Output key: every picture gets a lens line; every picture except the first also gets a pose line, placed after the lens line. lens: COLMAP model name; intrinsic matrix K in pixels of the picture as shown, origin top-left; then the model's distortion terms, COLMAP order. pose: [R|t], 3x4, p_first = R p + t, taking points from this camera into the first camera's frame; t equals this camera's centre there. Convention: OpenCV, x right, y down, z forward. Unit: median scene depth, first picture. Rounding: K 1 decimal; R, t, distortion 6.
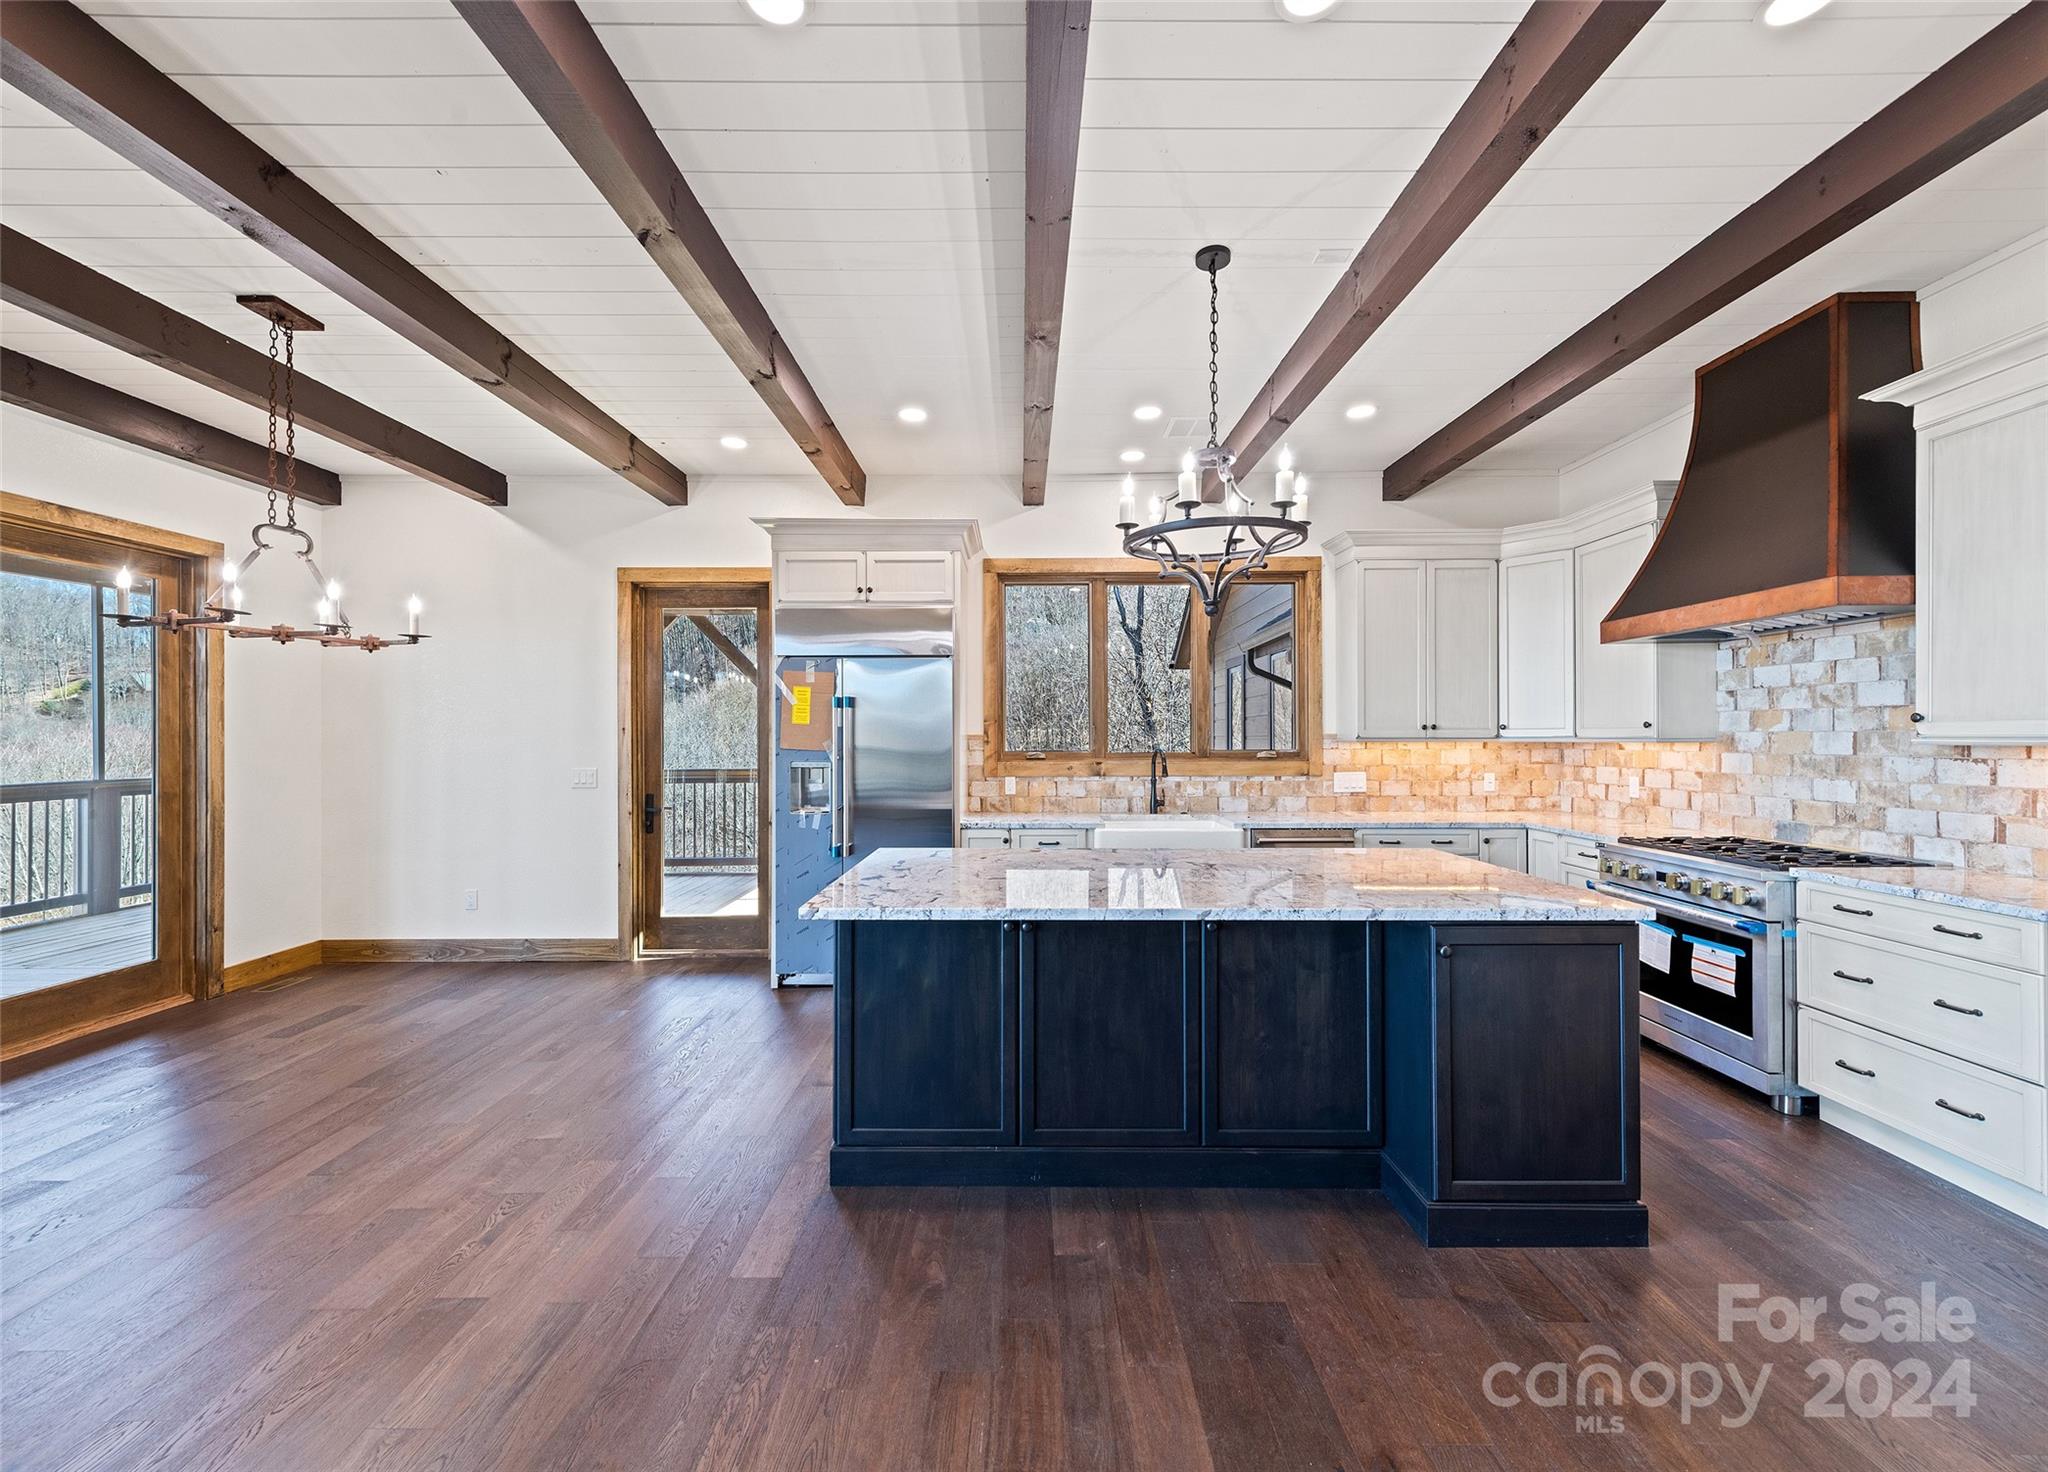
lens RADIAL K [[802.6, 0, 1024.0], [0, 802.6, 736.0], [0, 0, 1]] dist [0.003661, -0.000116]
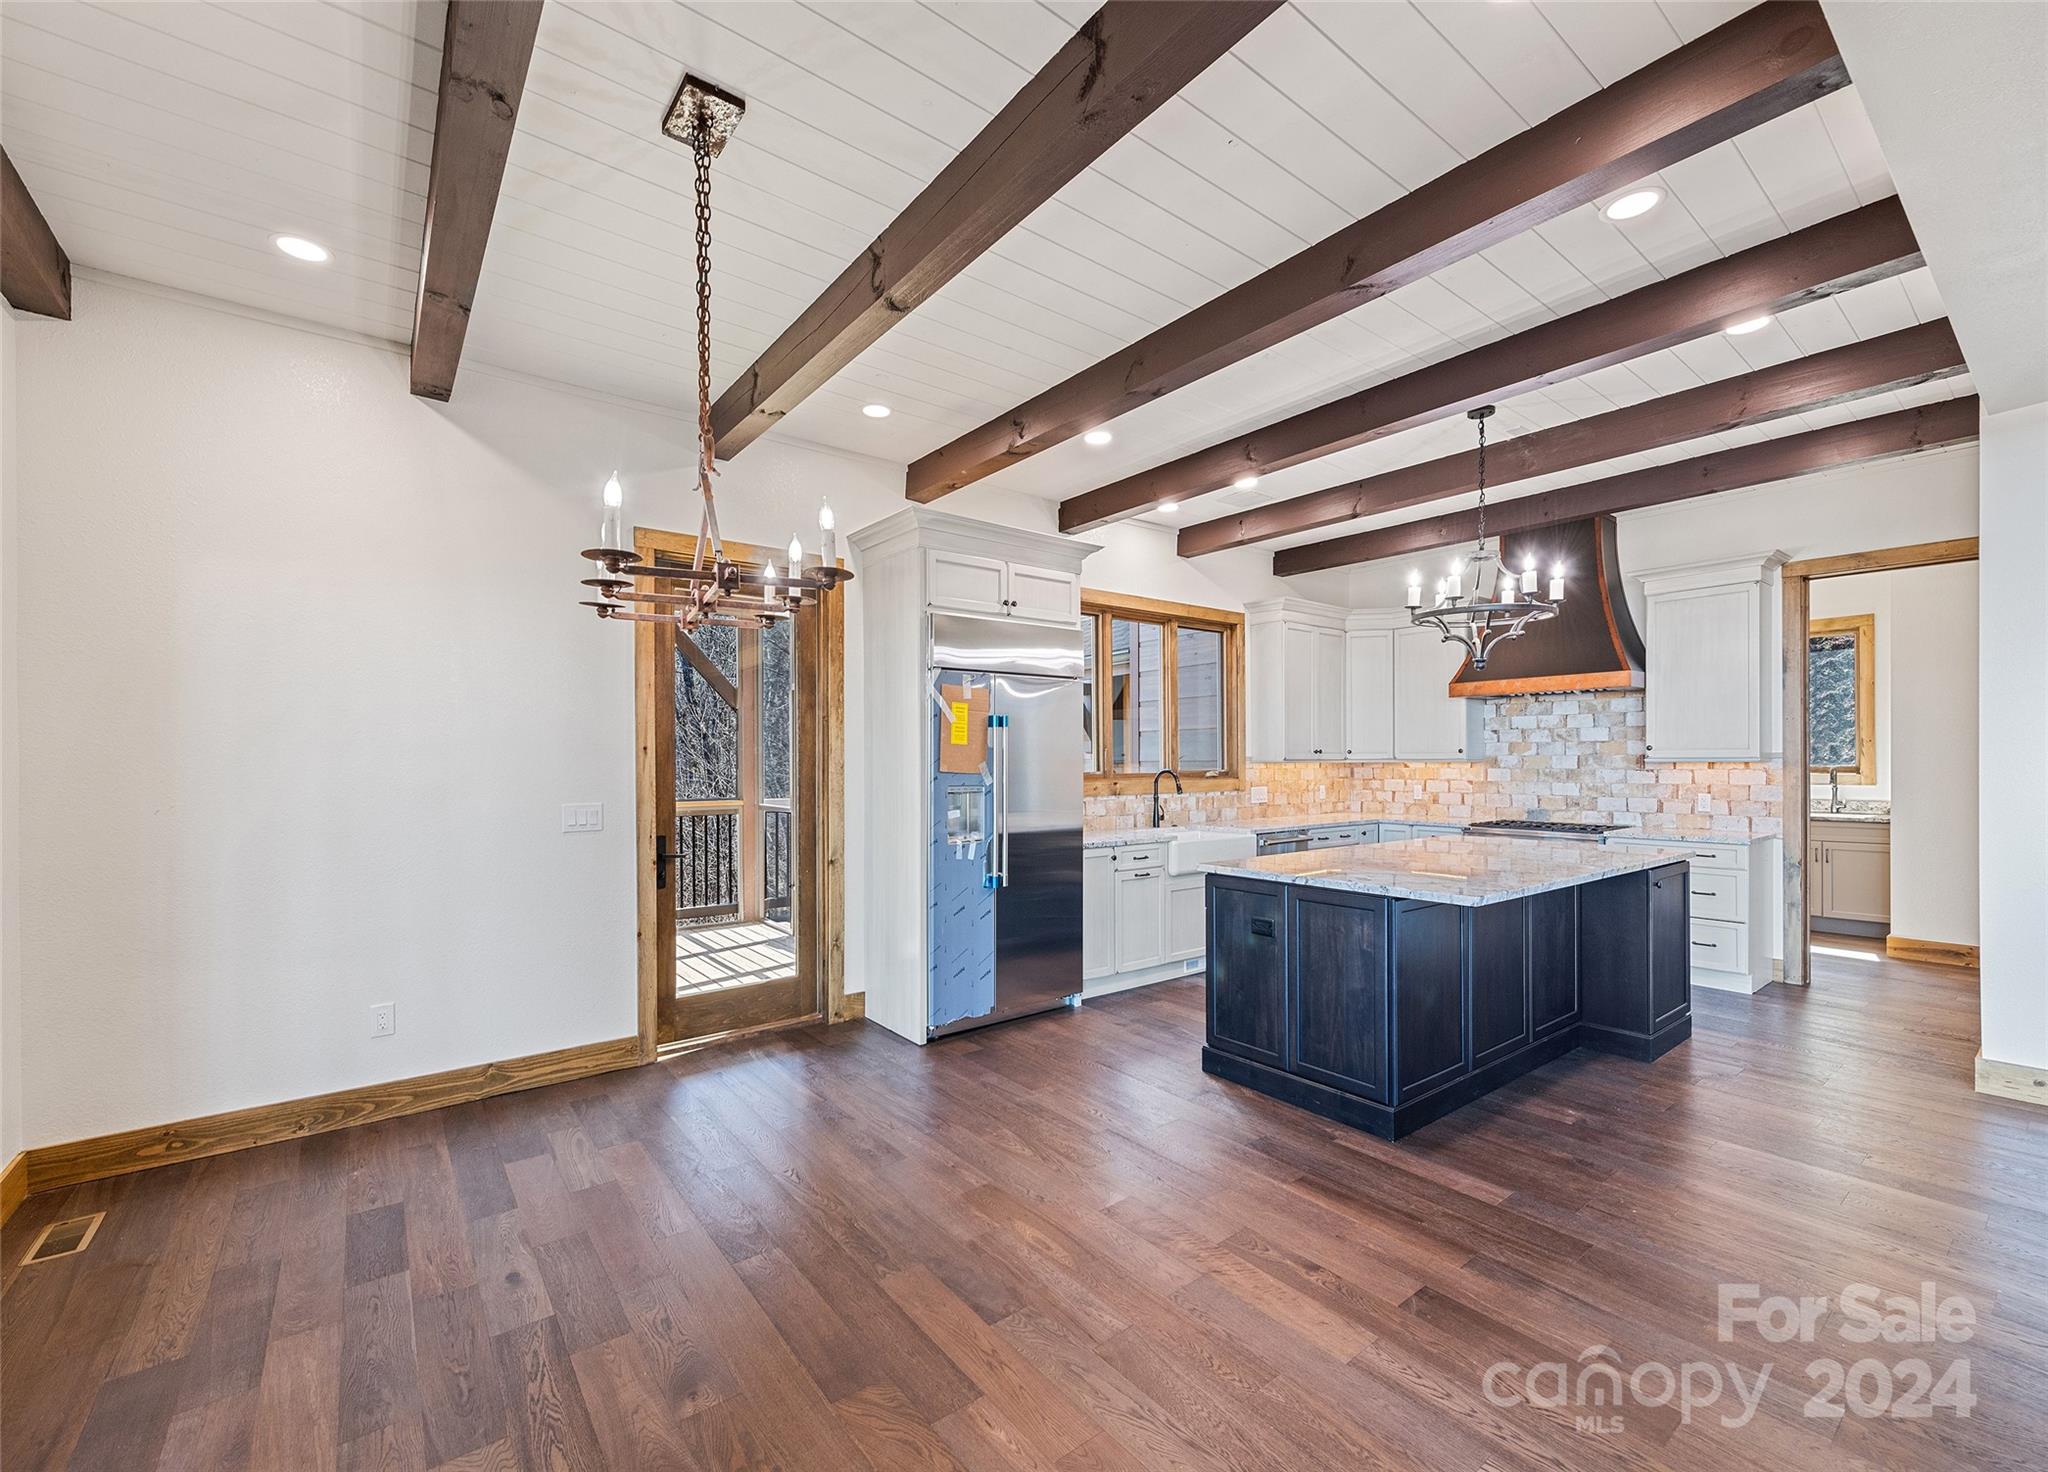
lens RADIAL K [[851.8, 0, 1022.4], [0, 851.8, 754.8], [0, 0, 1]] dist [0.001862, -0.000093]
pose [[0.789354, 0.003332, 0.613930, -0.809399], [0.000388, 0.999982, -0.005926, 0.002990], [-0.613938, 0.004917, 0.789339, 0.200171]]
